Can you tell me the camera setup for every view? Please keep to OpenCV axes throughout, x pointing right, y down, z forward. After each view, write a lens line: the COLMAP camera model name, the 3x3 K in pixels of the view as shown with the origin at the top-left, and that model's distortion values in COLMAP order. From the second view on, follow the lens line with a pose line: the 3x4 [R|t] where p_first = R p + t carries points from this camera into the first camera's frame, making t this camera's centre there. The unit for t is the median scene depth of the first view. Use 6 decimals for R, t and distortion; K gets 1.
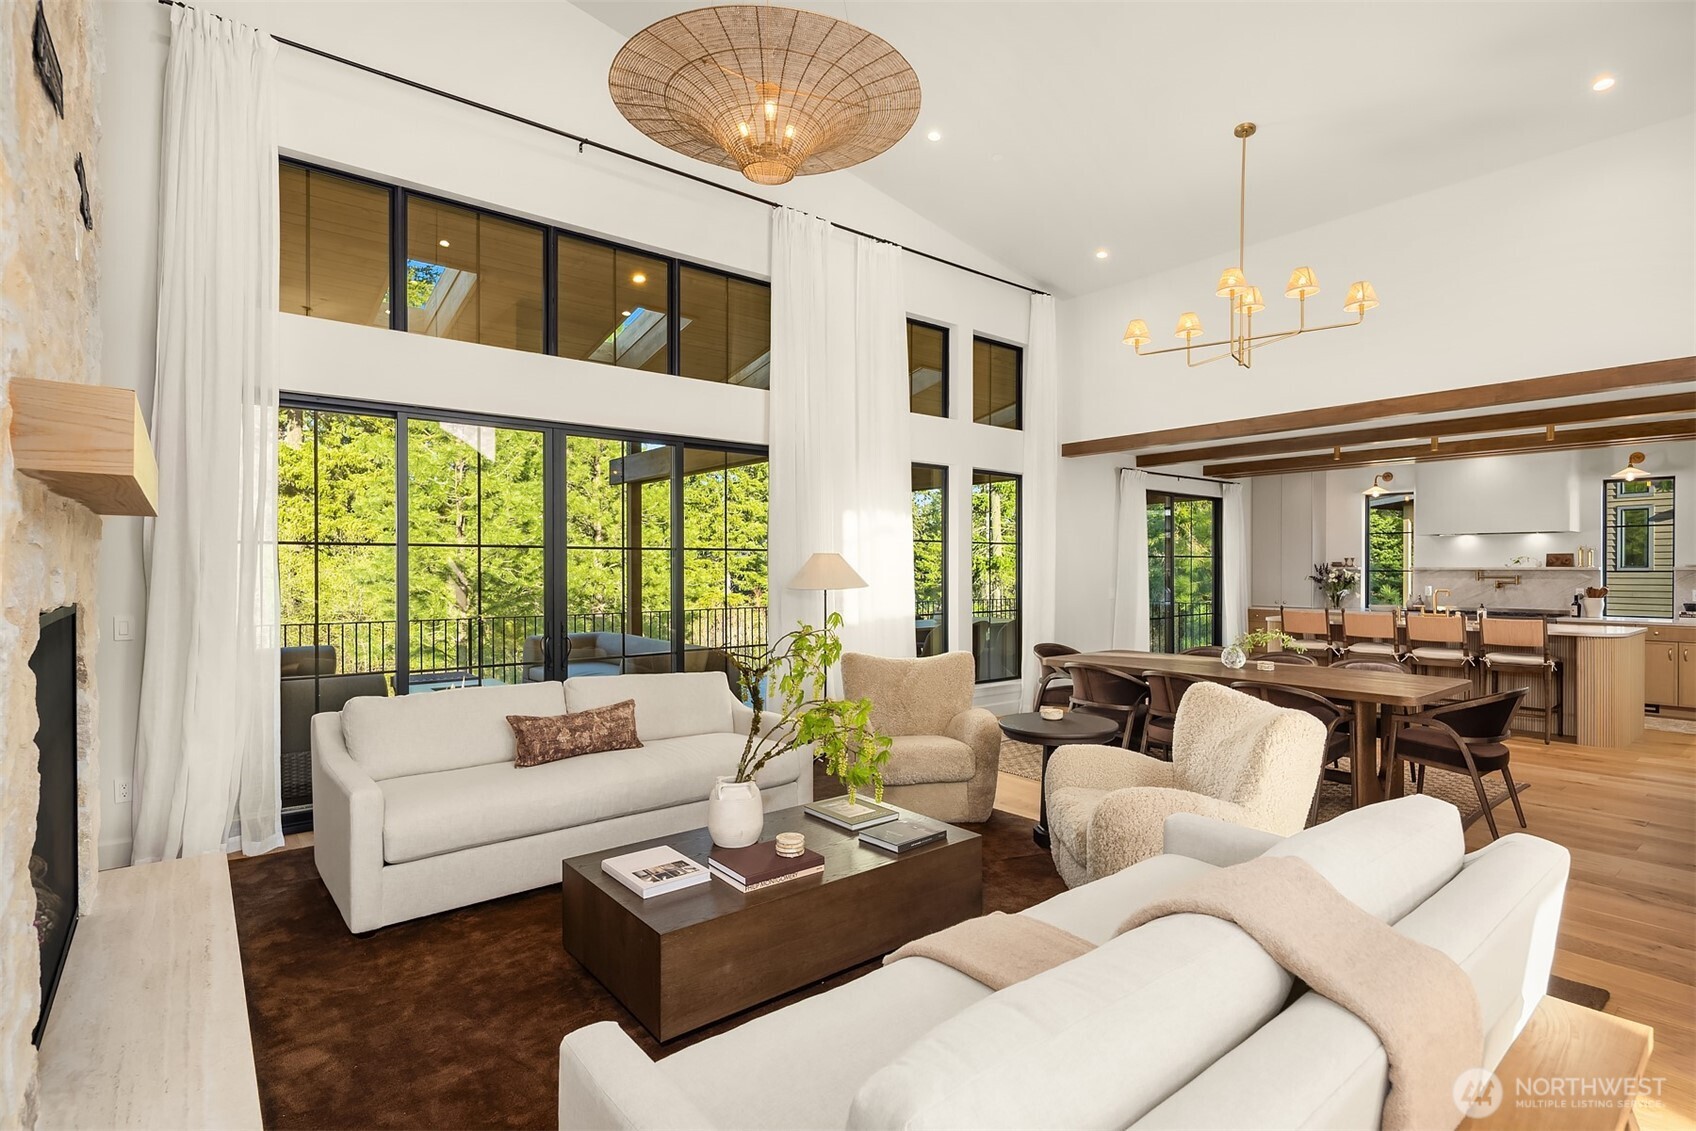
lens RADIAL K [[821.9, 0, 848.0], [0, 821.9, 565.5], [0, 0, 1]] dist [-0.002019, -0.001277]
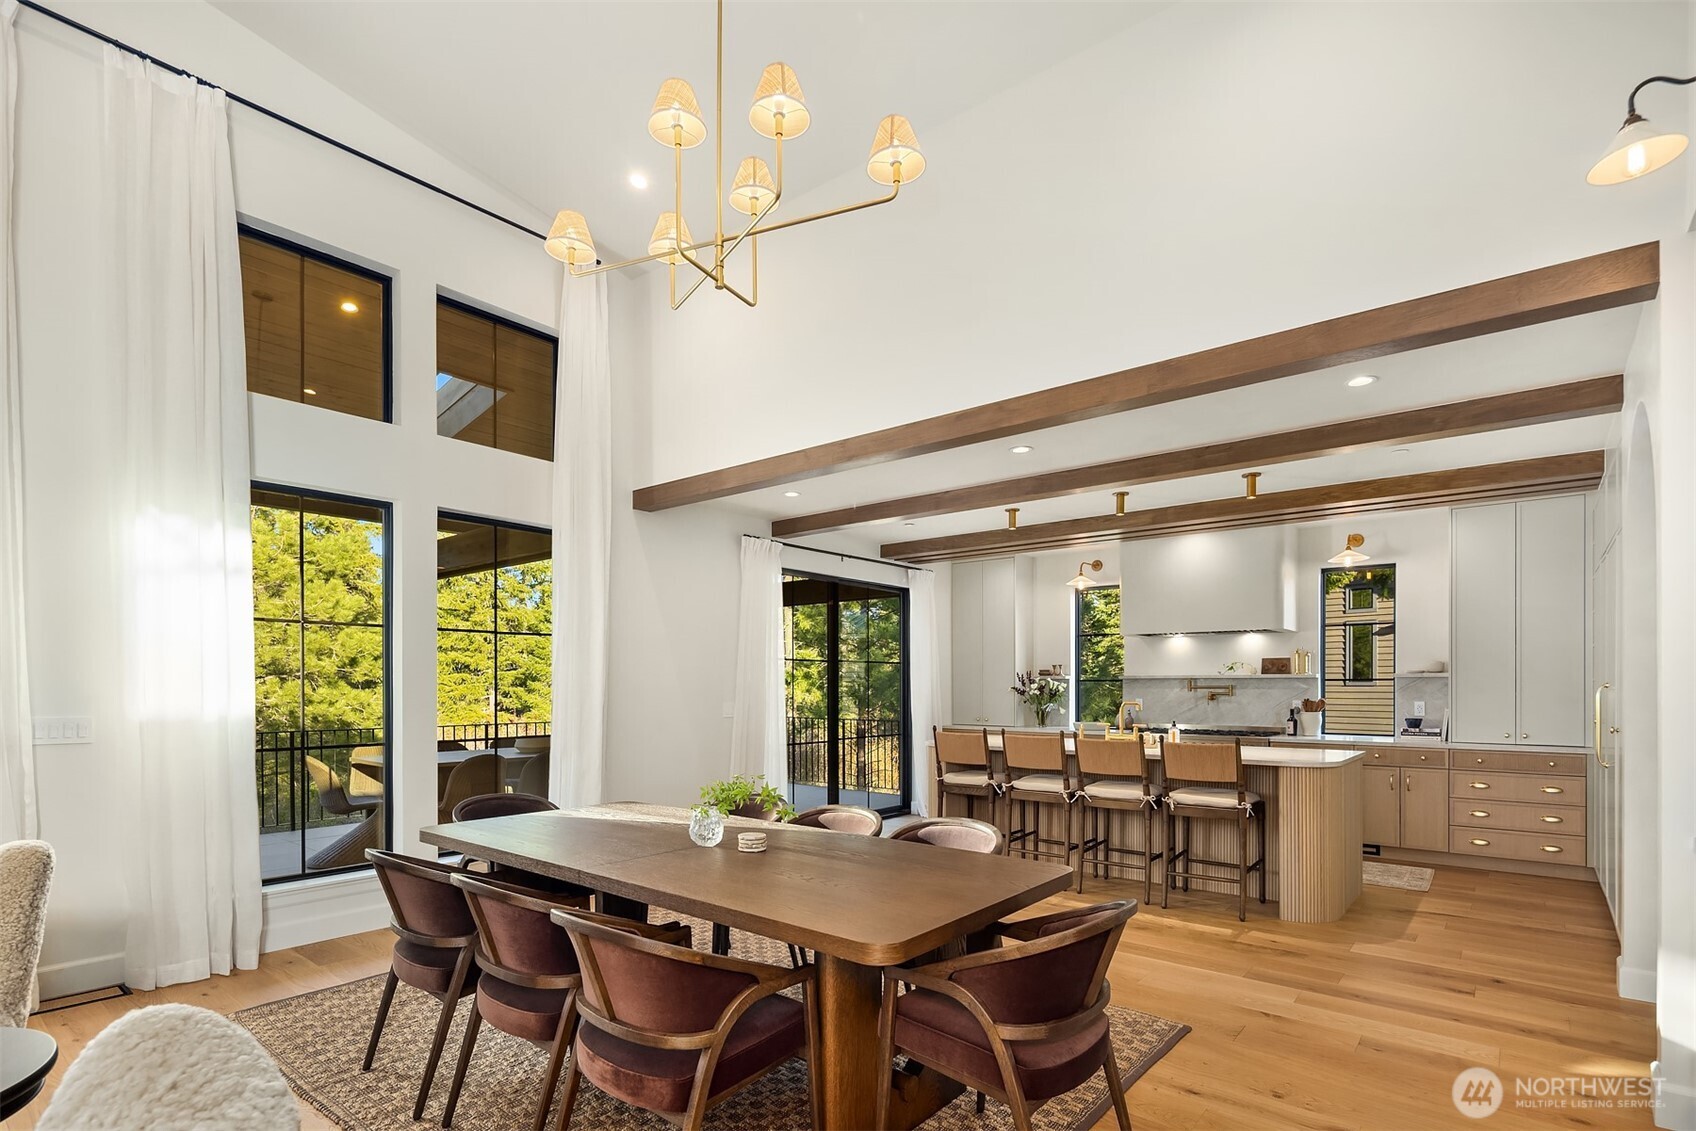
lens RADIAL K [[816.9, 0, 850.4], [0, 816.9, 679.8], [0, 0, 1]] dist [0.001632, 0.000089]
pose [[0.979330, 0.002605, 0.202253, 0.298292], [-0.001738, 0.999989, -0.004466, 0.011934], [-0.202262, 0.004023, 0.979323, 0.298225]]
